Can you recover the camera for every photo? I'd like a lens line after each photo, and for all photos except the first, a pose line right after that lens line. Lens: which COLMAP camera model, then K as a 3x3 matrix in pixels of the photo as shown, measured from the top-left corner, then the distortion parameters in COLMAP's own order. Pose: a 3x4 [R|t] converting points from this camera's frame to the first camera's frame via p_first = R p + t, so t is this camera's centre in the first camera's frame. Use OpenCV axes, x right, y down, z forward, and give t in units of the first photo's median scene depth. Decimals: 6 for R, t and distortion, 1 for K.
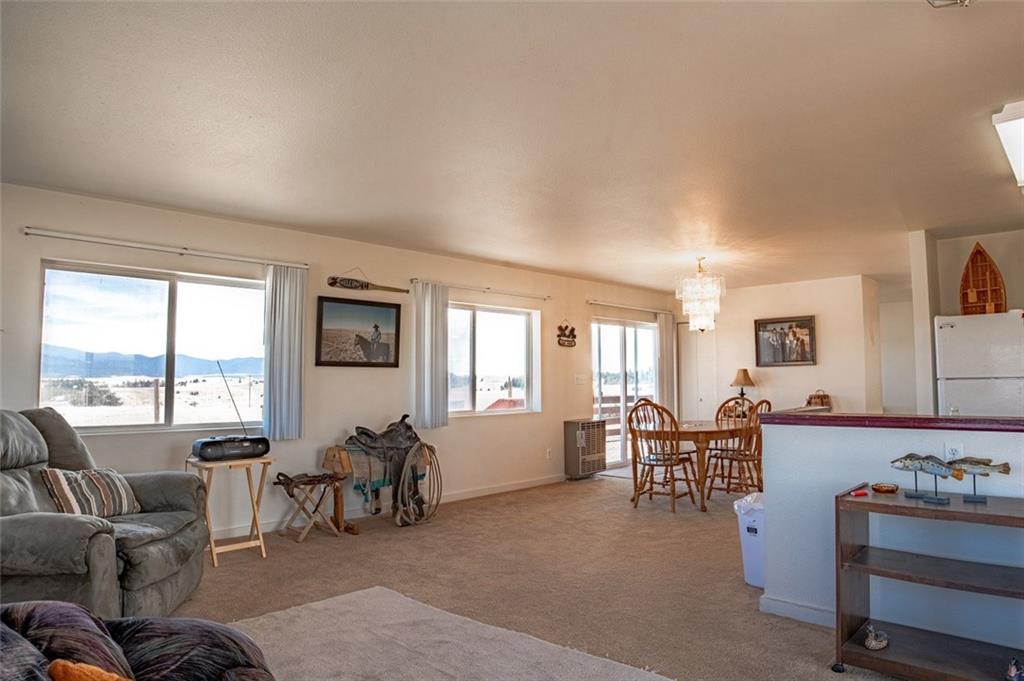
lens RADIAL K [[624.1, 0, 516.0], [0, 624.1, 342.0], [0, 0, 1]] dist [-0.007784, -0.008894]
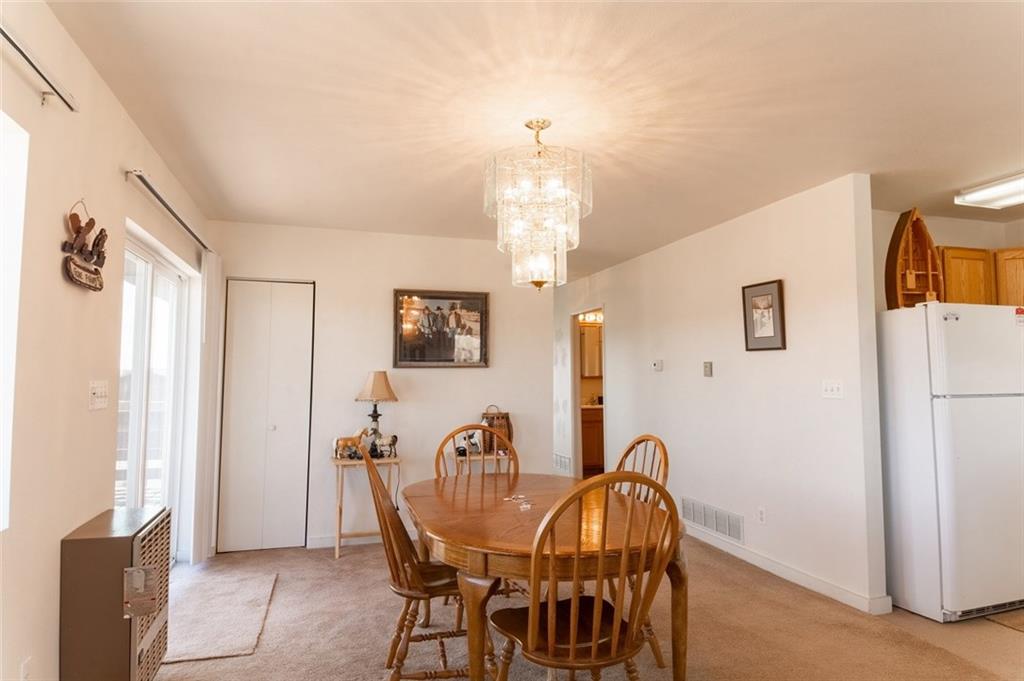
lens RADIAL K [[624.1, 0, 520.1], [0, 624.1, 334.3], [0, 0, 1]] dist [-0.007784, -0.008894]
pose [[0.502695, 0.072712, 0.861401, -0.085497], [-0.058248, 0.997041, -0.050169, 0.039541], [-0.862499, -0.024955, 0.505442, 0.781753]]
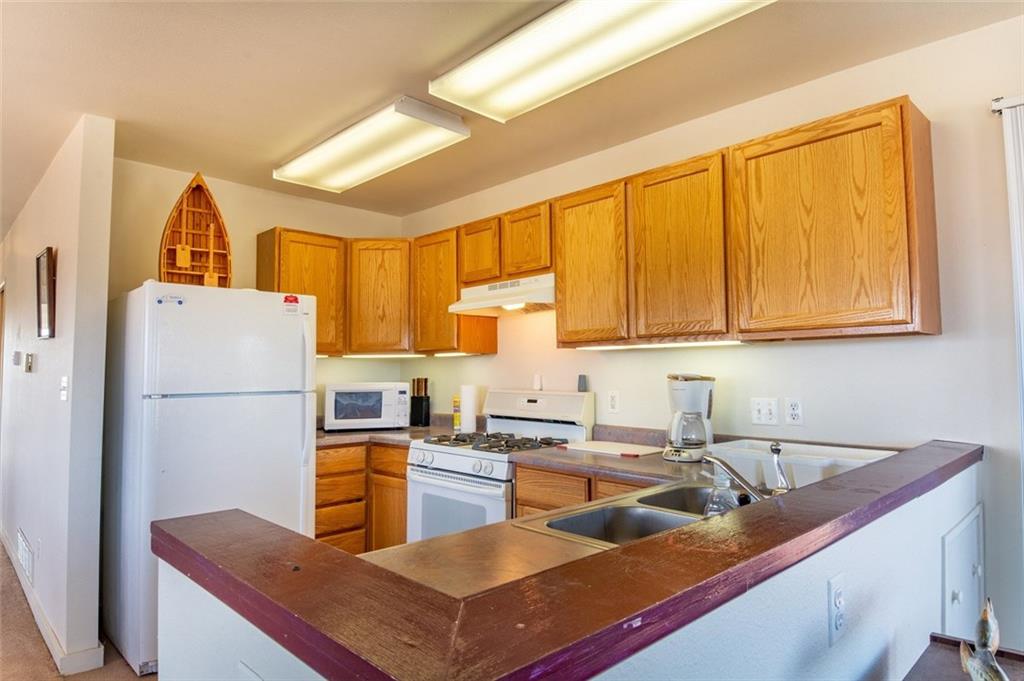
lens RADIAL K [[597.4, 0, 519.3], [0, 597.4, 350.0], [0, 0, 1]] dist [0.009264, 0.000351]
pose [[0.055044, 0.049538, 0.997254, 0.132365], [-0.056775, 0.997308, -0.046407, 0.019118], [-0.996868, -0.054065, 0.057708, 0.483103]]
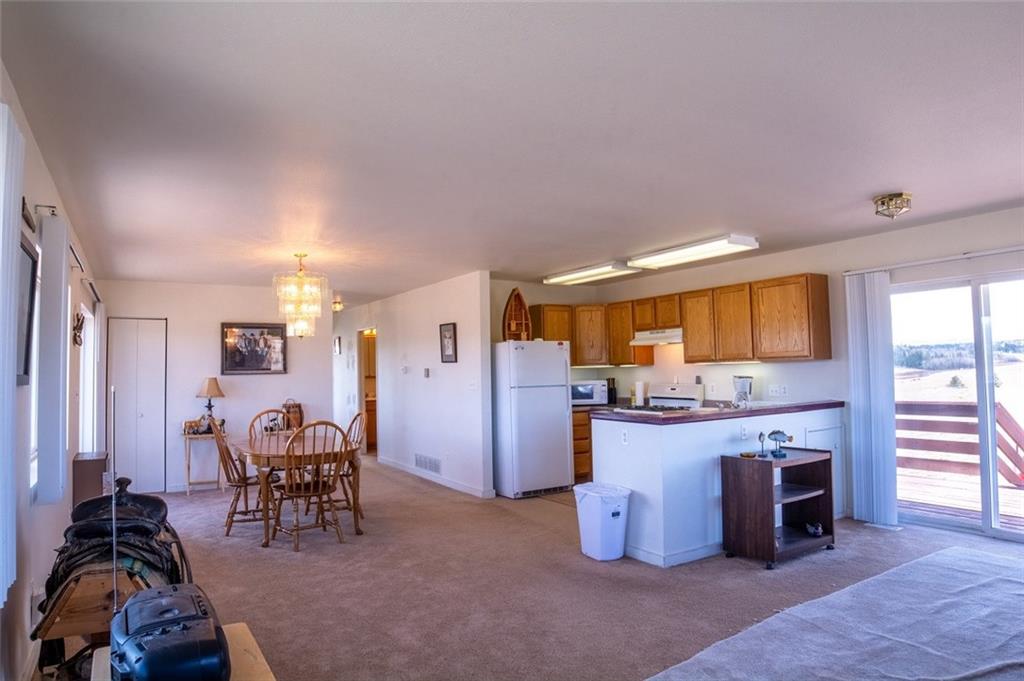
lens RADIAL K [[646.5, 0, 517.5], [0, 646.5, 339.7], [0, 0, 1]] dist [-0.095531, -0.001380]
pose [[0.269843, 0.053132, 0.961437, -0.480835], [-0.042976, 0.998146, -0.043099, 0.012853], [-0.961945, -0.029689, 0.271626, 0.459615]]
